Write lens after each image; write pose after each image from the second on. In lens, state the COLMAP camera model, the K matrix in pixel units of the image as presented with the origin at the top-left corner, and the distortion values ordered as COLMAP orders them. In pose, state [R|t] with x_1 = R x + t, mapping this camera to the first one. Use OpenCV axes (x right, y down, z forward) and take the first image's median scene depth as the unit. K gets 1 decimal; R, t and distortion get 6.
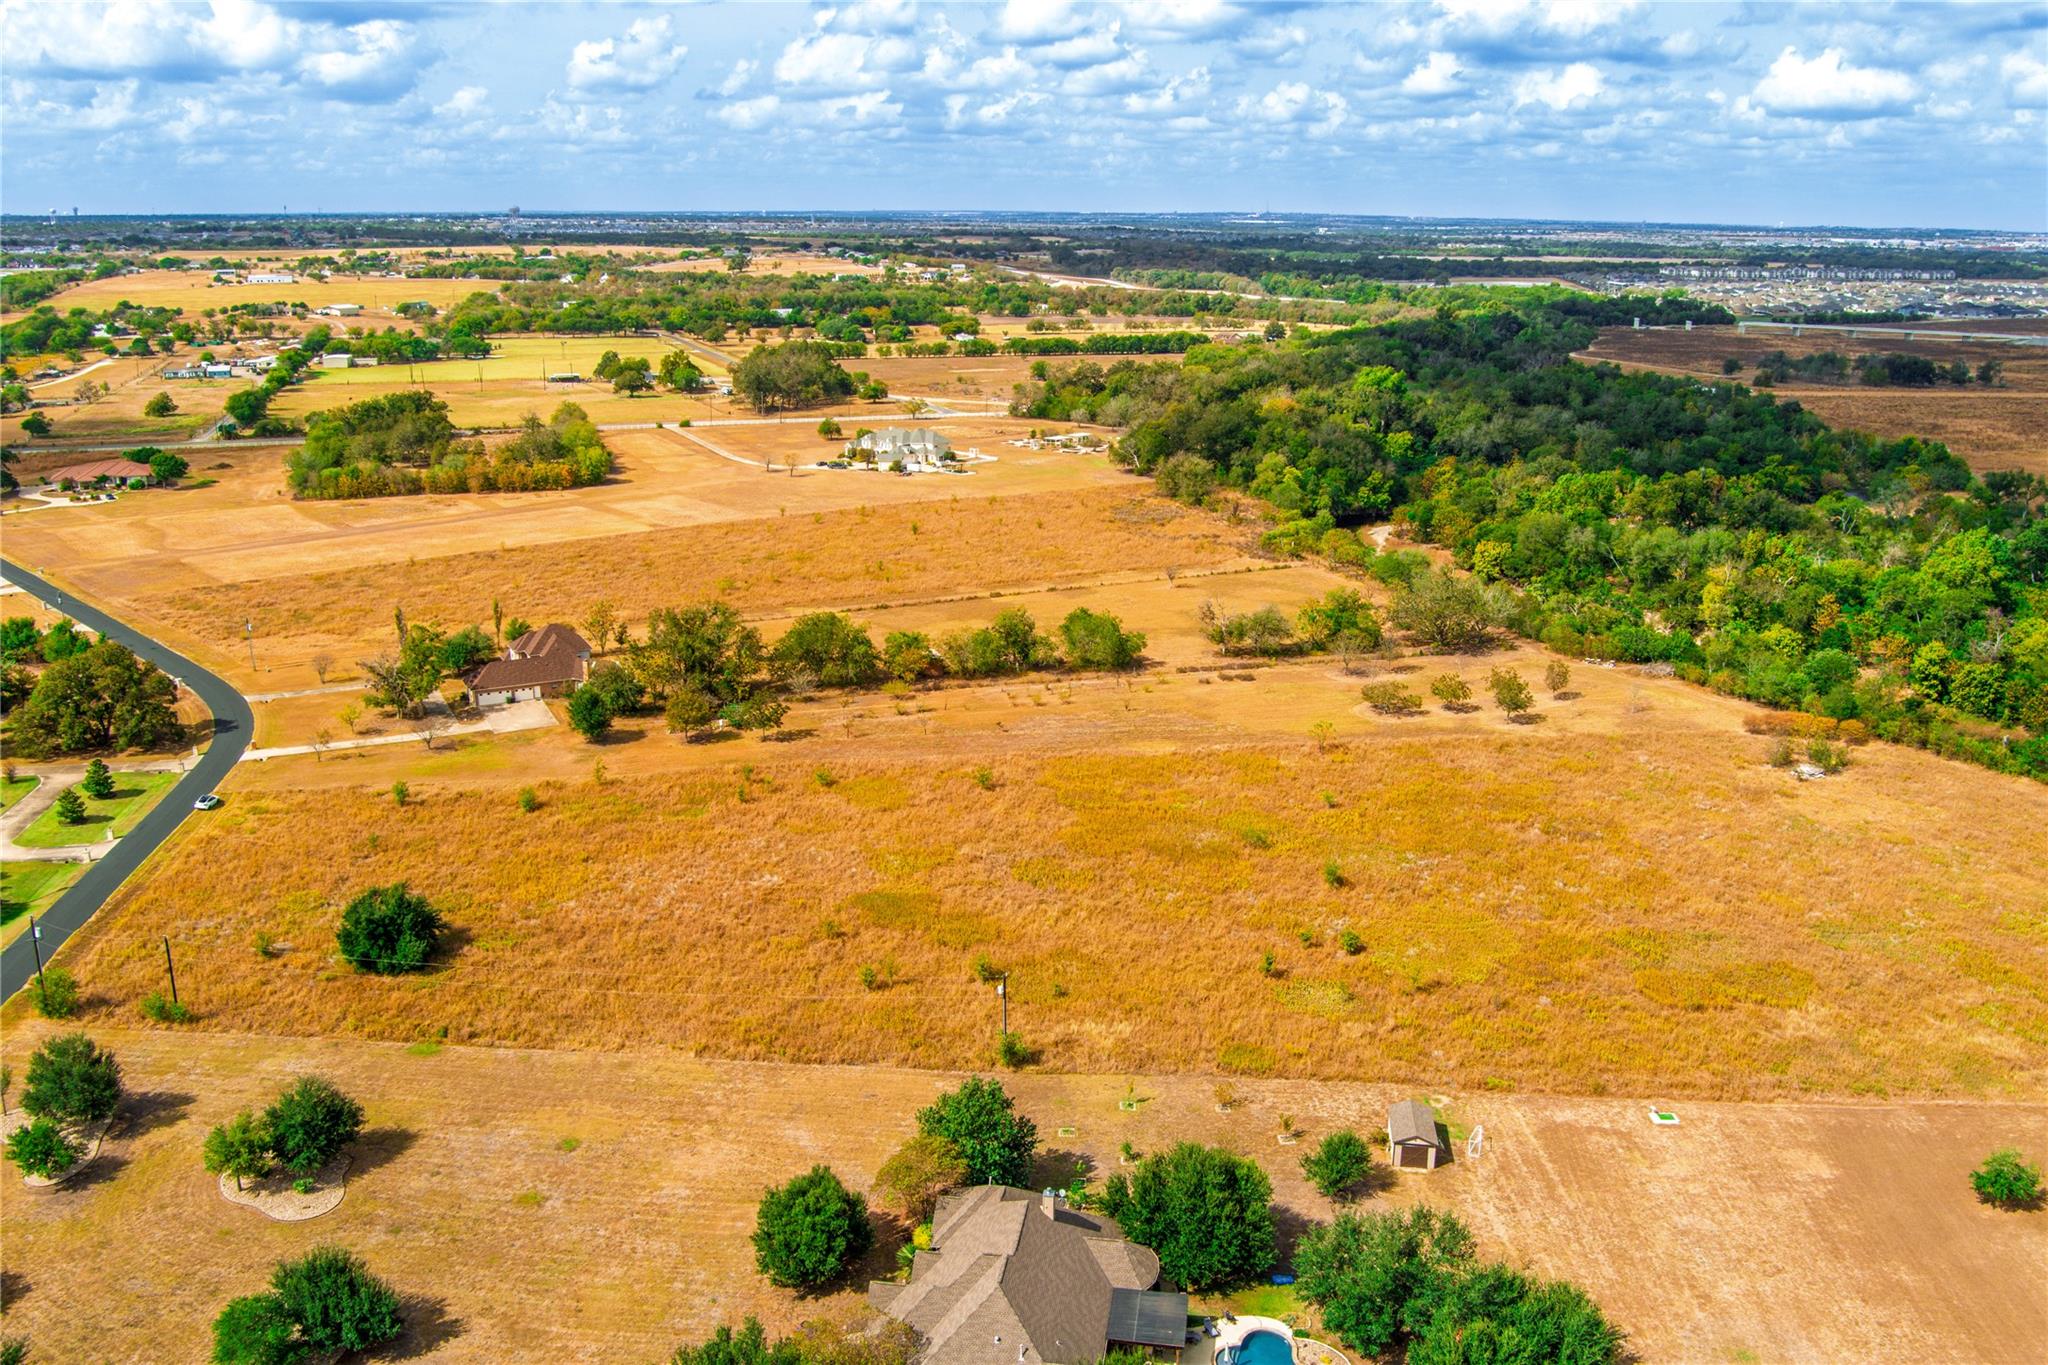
lens RADIAL K [[1650.1, 0, 1024.0], [0, 1650.1, 682.5], [0, 0, 1]] dist [-0.080921, 0.039178]
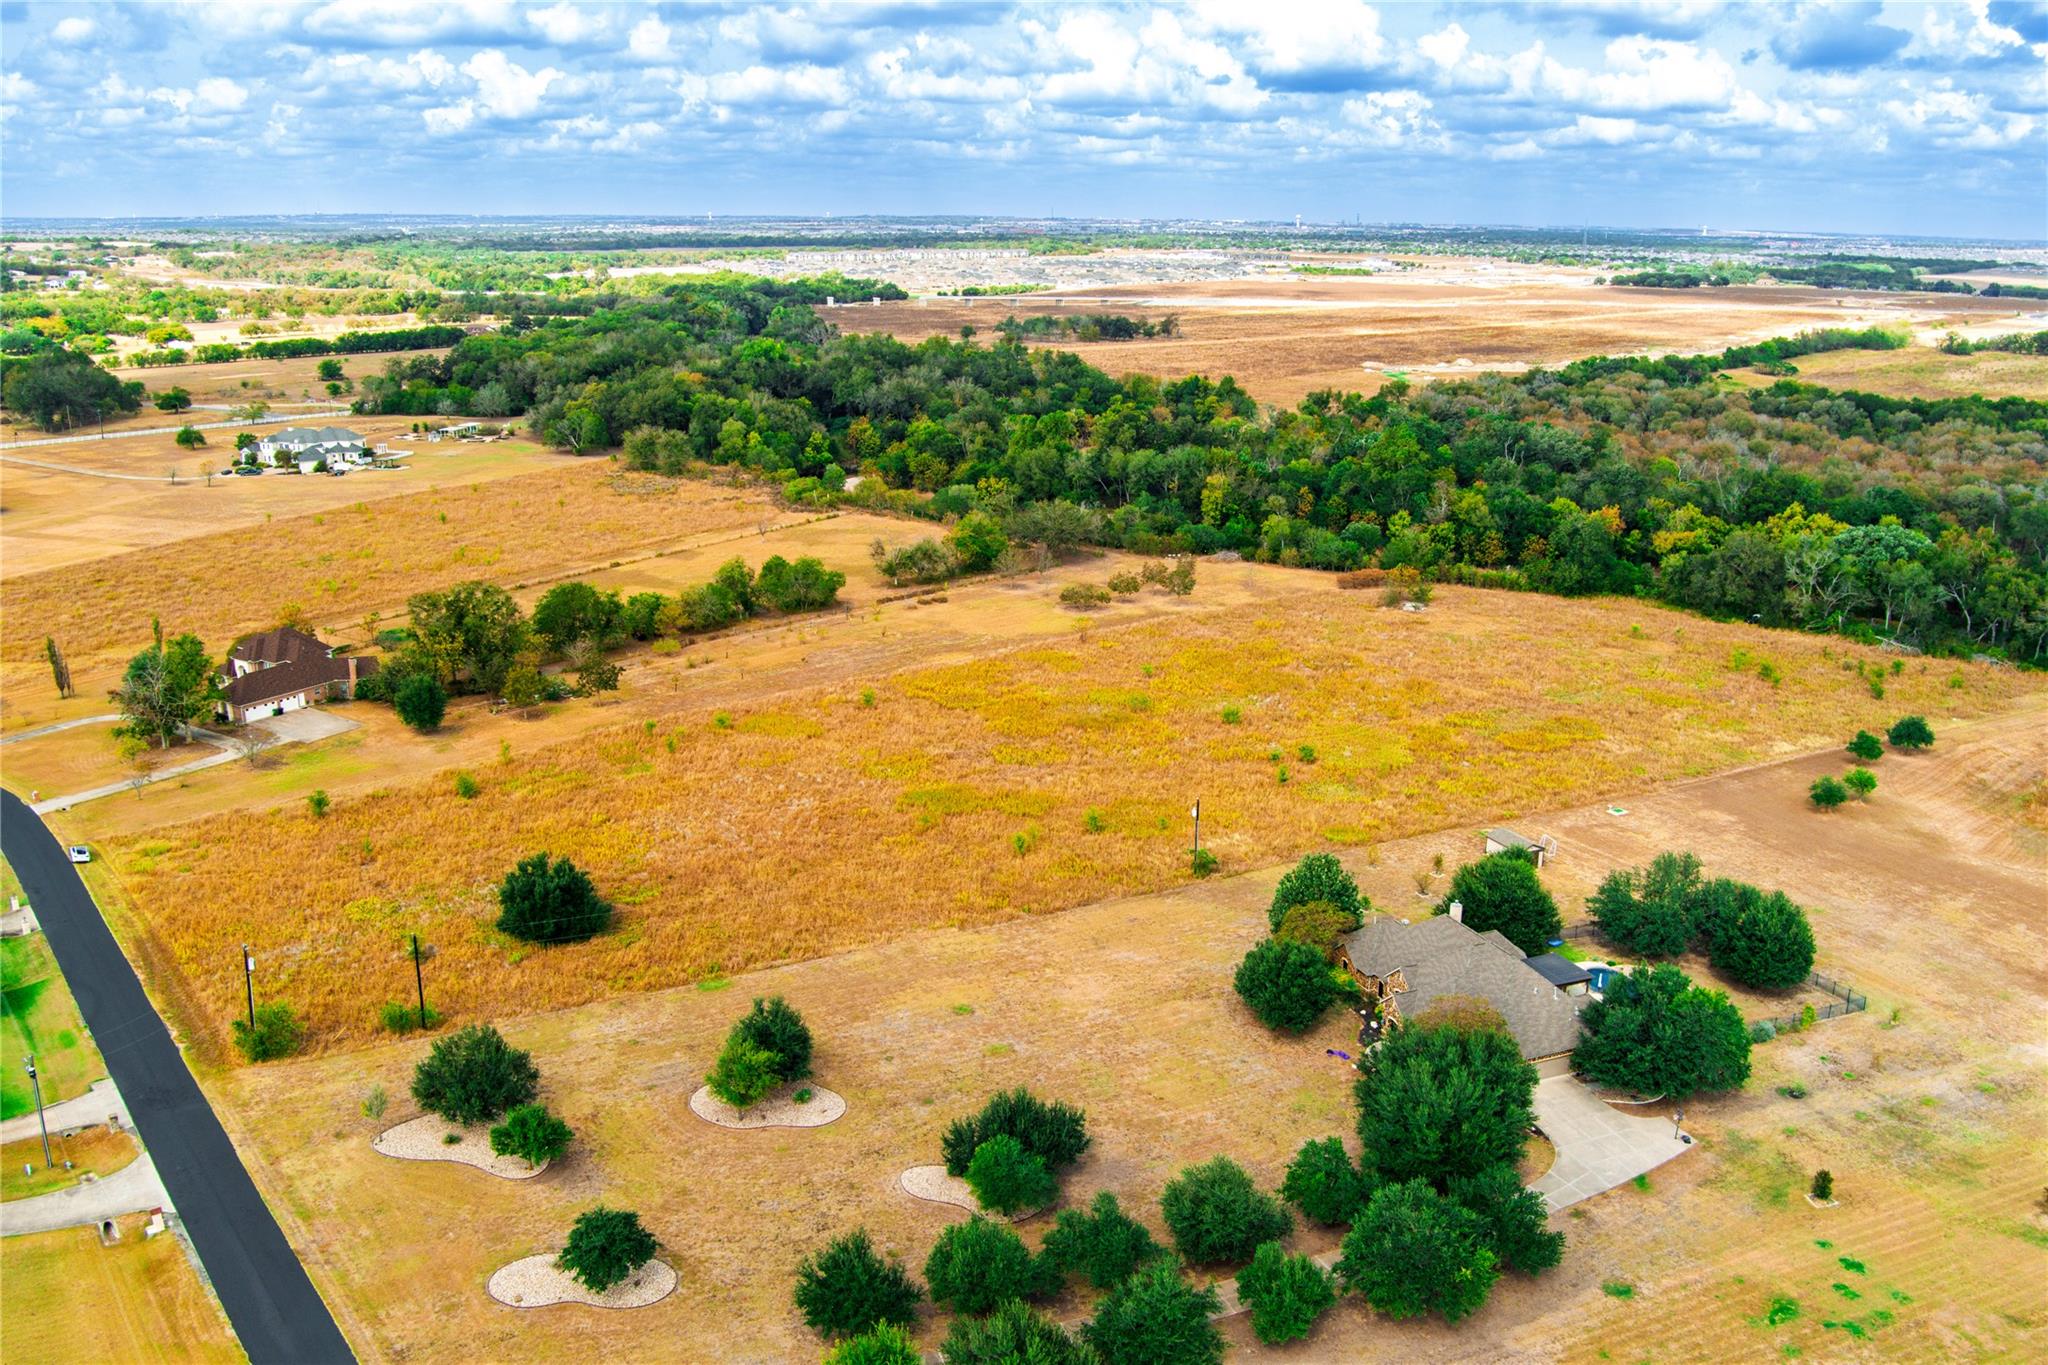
lens RADIAL K [[1650.1, 0, 1024.0], [0, 1650.1, 682.5], [0, 0, 1]] dist [-0.080921, 0.039178]
pose [[0.851662, -0.141920, 0.504509, -0.282976], [0.141507, 0.989154, 0.039374, 0.011952], [-0.504625, 0.037858, 0.862508, 0.016093]]
